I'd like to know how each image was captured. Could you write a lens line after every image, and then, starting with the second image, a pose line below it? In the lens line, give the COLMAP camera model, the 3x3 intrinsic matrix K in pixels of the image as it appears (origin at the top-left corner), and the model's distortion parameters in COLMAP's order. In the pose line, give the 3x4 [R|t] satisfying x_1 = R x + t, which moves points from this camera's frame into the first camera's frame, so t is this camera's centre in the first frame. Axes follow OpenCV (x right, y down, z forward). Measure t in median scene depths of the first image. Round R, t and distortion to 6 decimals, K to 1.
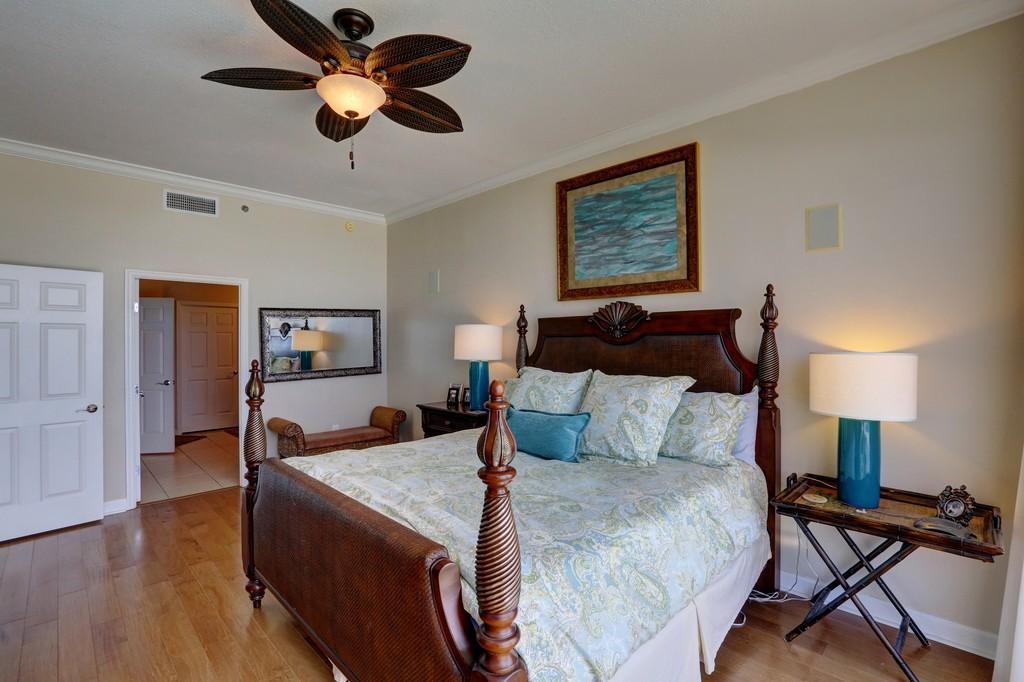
lens RADIAL K [[452.3, 0, 509.9], [0, 452.3, 340.3], [0, 0, 1]] dist [-0.019757, 0.000525]
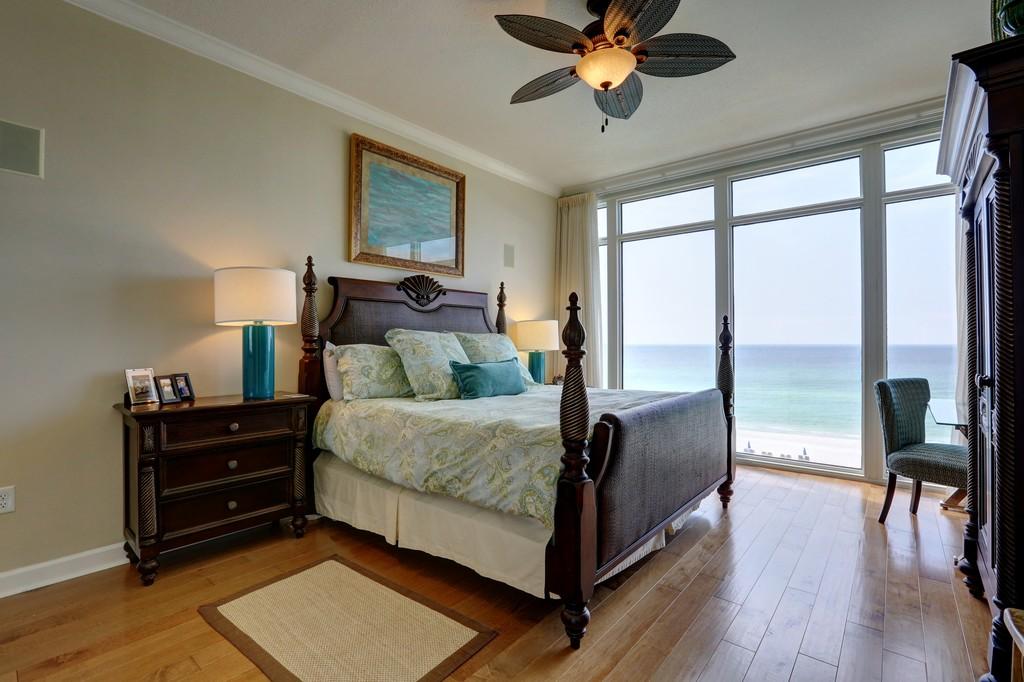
lens RADIAL K [[452.3, 0, 520.6], [0, 452.3, 334.5], [0, 0, 1]] dist [-0.019757, 0.000525]
pose [[-0.058679, 0.015550, 0.998156, -0.919824], [0.005550, 0.999868, -0.015250, 0.085202], [-0.998261, 0.004645, -0.058757, 0.799424]]
